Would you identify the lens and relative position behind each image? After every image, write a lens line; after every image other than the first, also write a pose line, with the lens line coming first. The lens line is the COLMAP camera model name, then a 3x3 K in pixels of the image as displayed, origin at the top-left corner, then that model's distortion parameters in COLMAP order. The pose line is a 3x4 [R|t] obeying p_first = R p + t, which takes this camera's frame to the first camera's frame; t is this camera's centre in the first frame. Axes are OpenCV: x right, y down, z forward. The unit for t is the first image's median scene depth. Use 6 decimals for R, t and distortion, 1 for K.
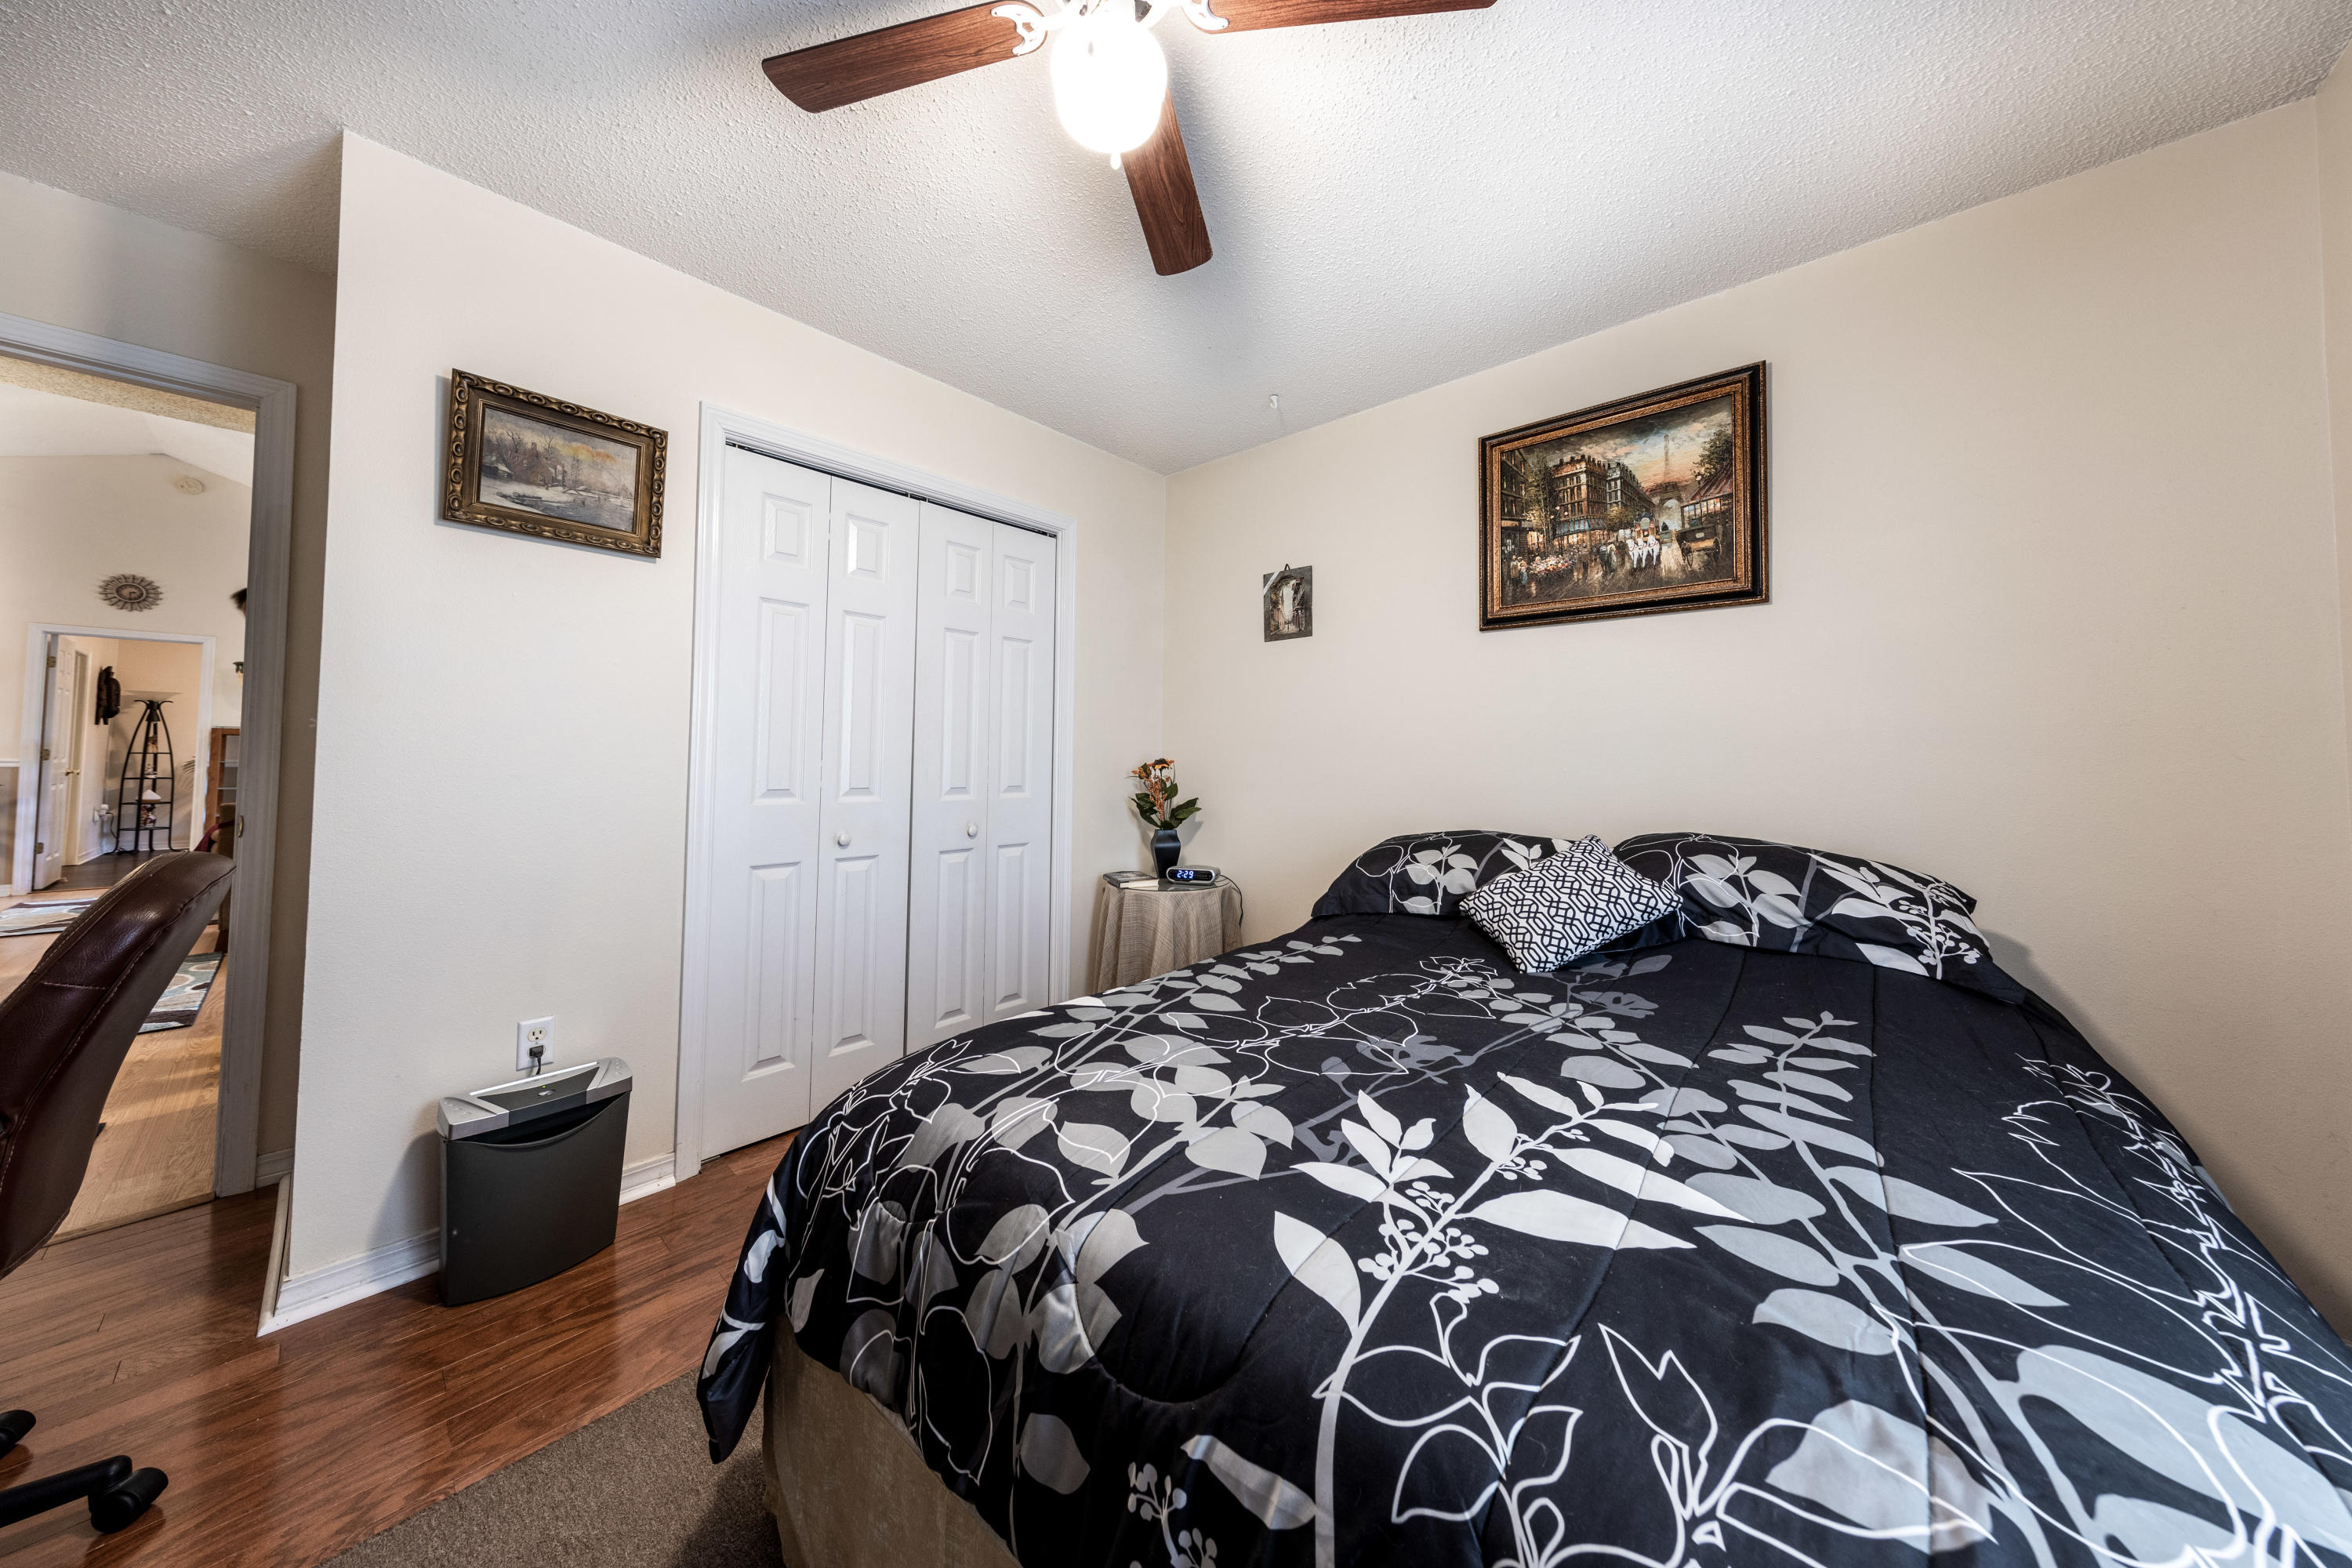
lens RADIAL K [[763.4, 0, 1228.9], [0, 763.4, 735.0], [0, 0, 1]] dist [0.005780, -0.000733]
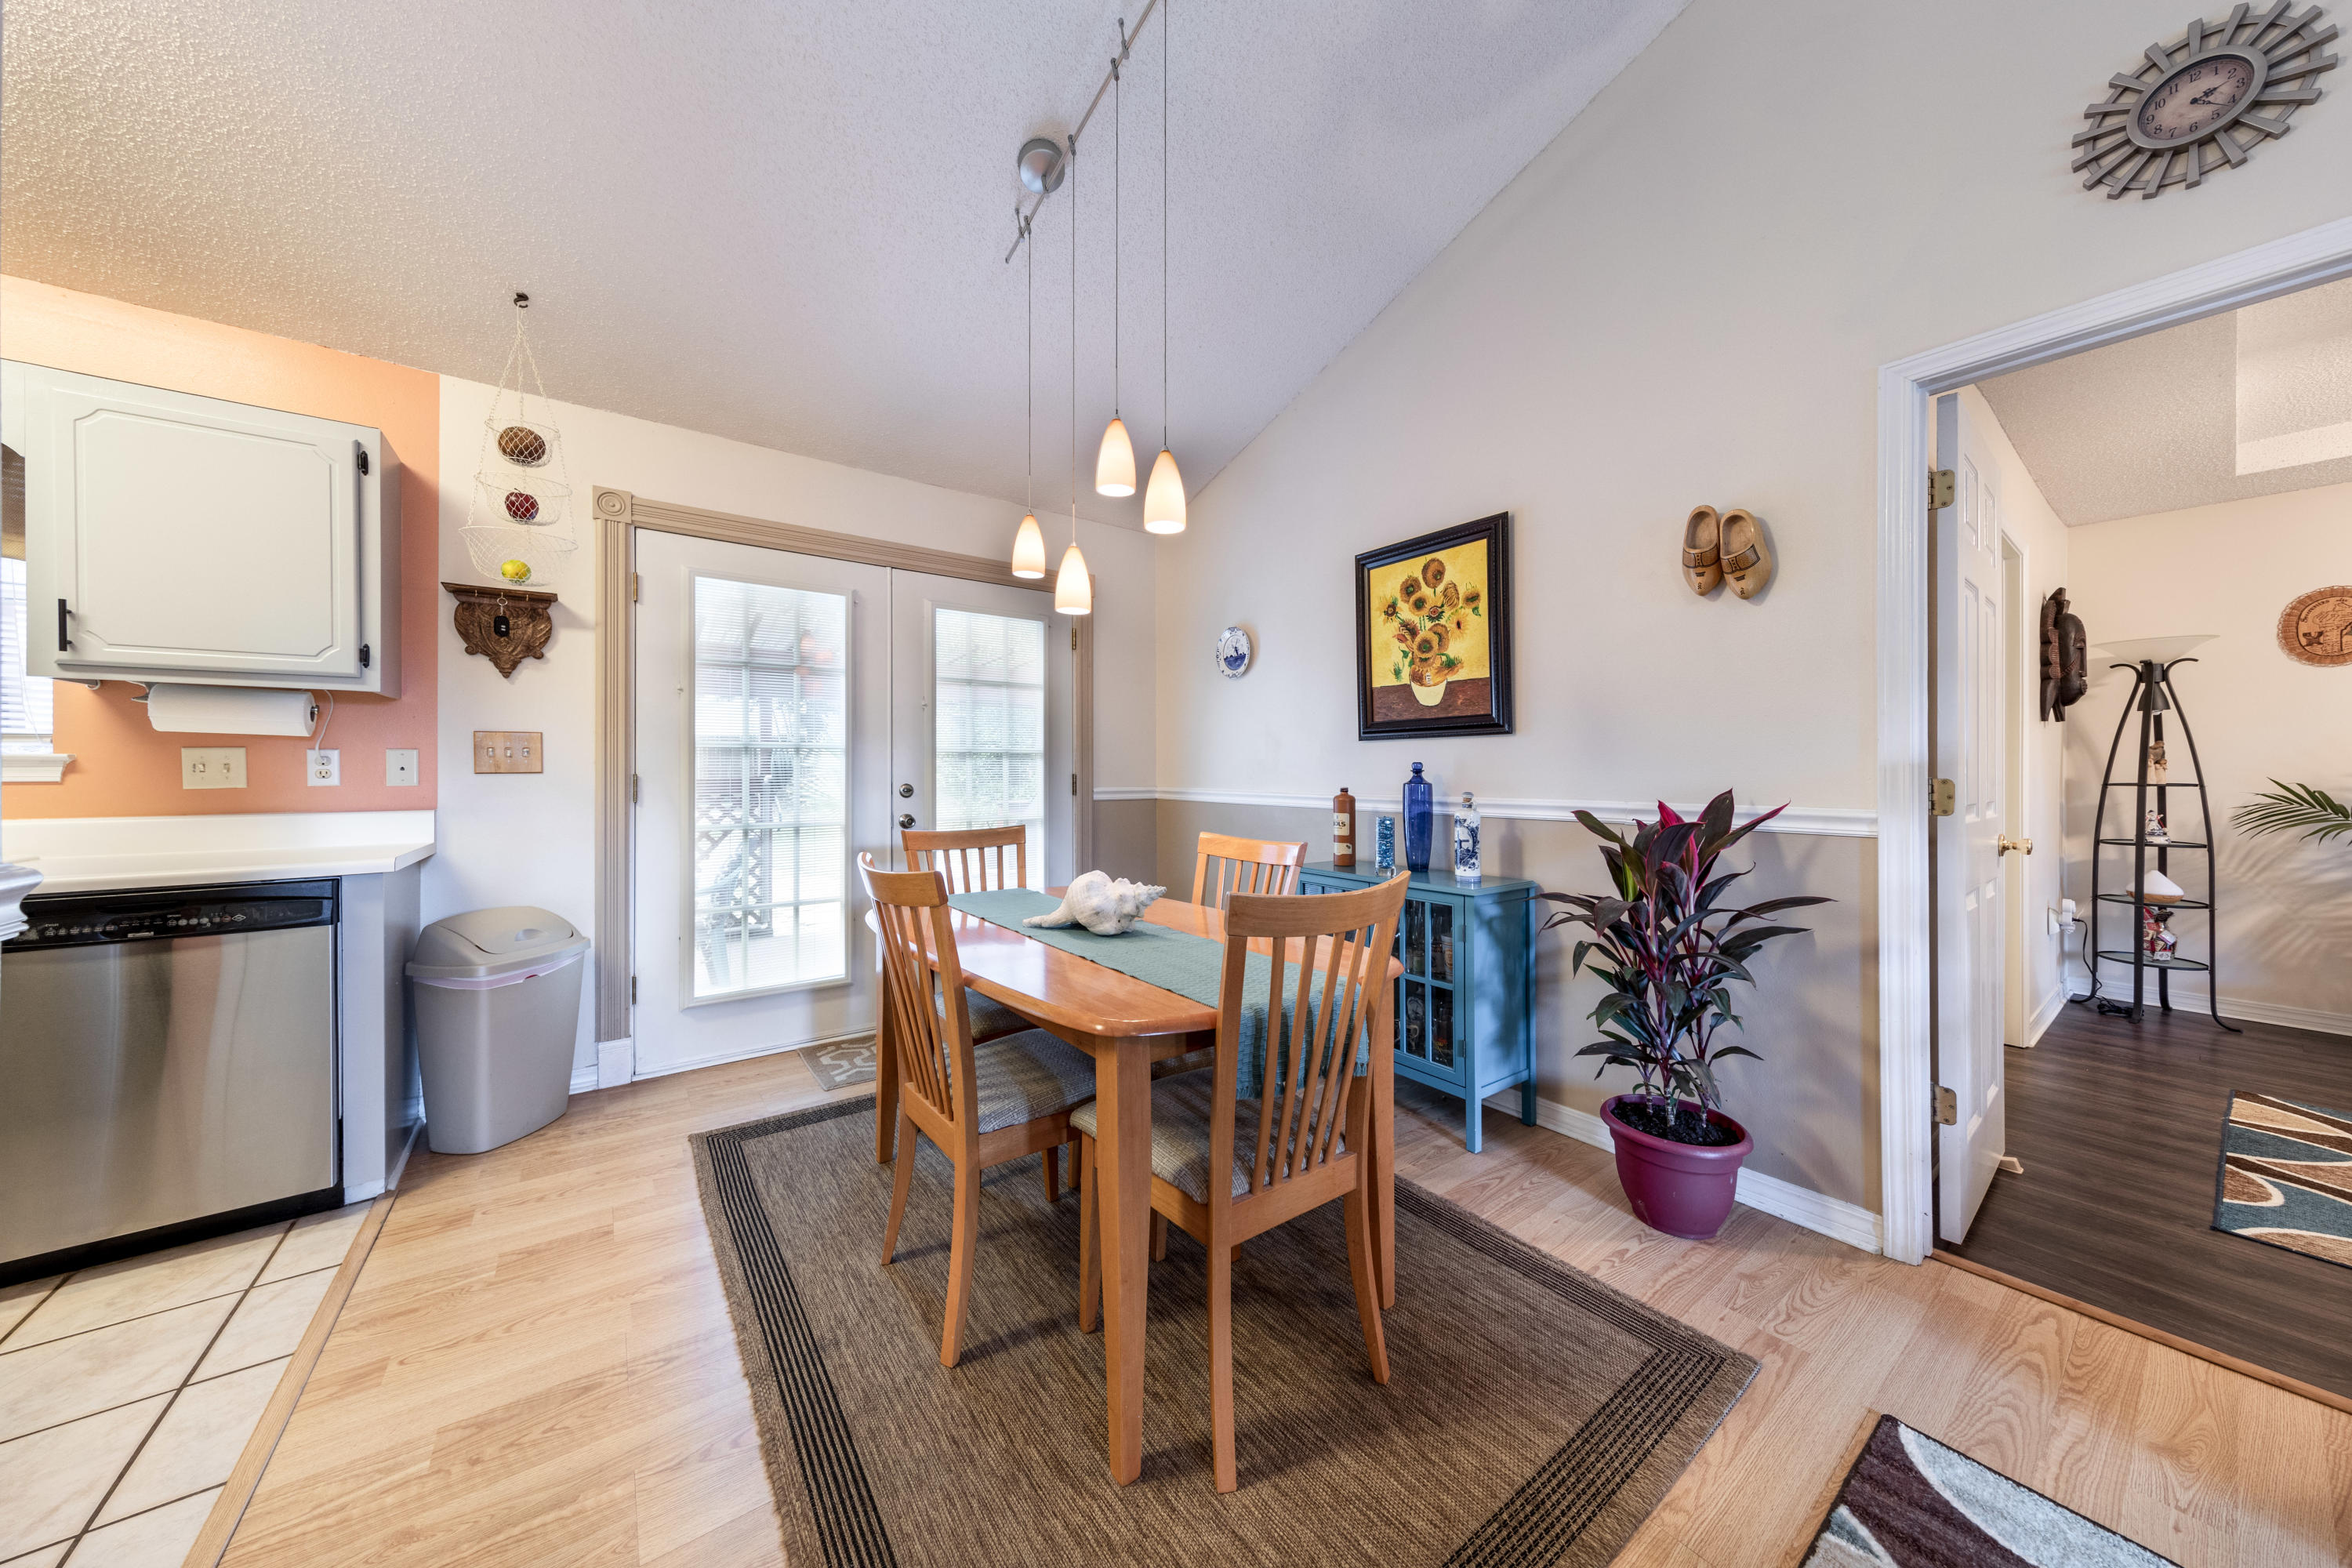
lens RADIAL K [[763.4, 0, 1142.5], [0, 763.4, 761.7], [0, 0, 1]] dist [0.005780, -0.000733]
pose [[-0.243755, -0.020879, -0.969612, -0.860027], [0.027020, 0.999234, -0.028310, 0.007890], [0.969460, -0.033100, -0.243004, 0.567243]]
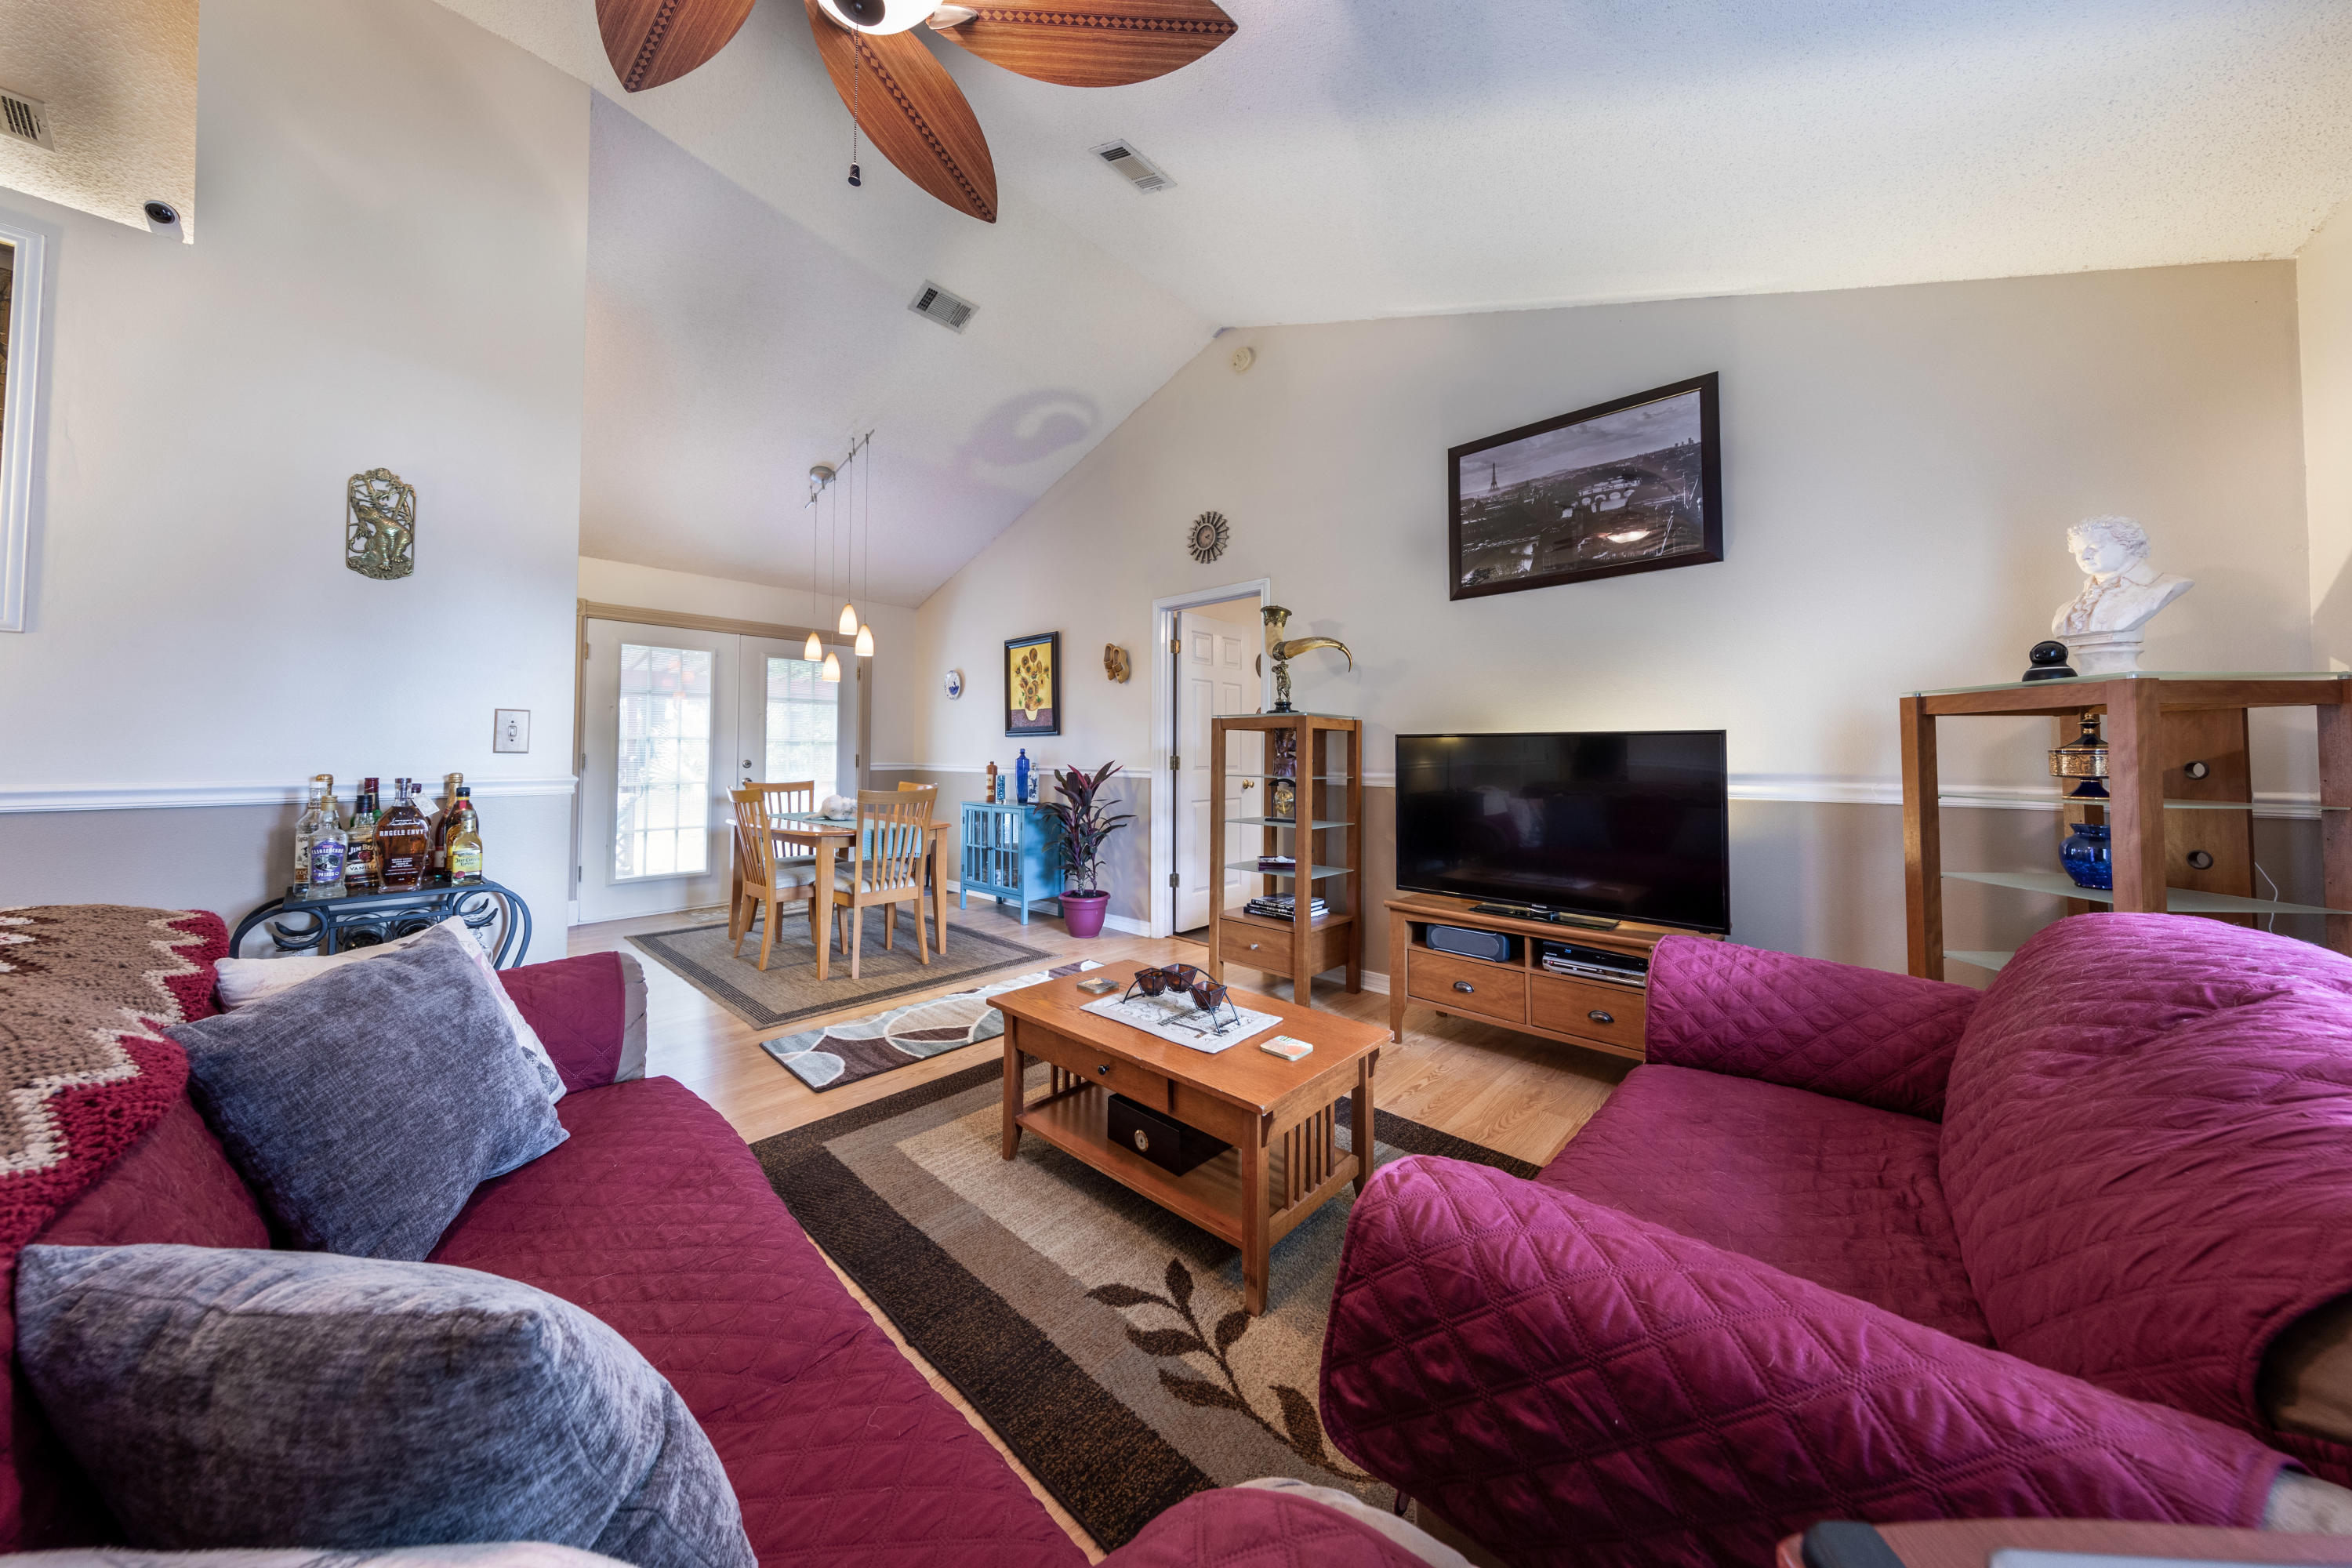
lens RADIAL K [[763.4, 0, 1167.7], [0, 763.4, 730.9], [0, 0, 1]] dist [0.005780, -0.000733]
pose [[-0.044875, -0.042324, -0.998096, -0.518573], [0.027229, 0.998679, -0.043573, 0.020165], [0.998621, -0.029133, -0.043663, 0.776031]]
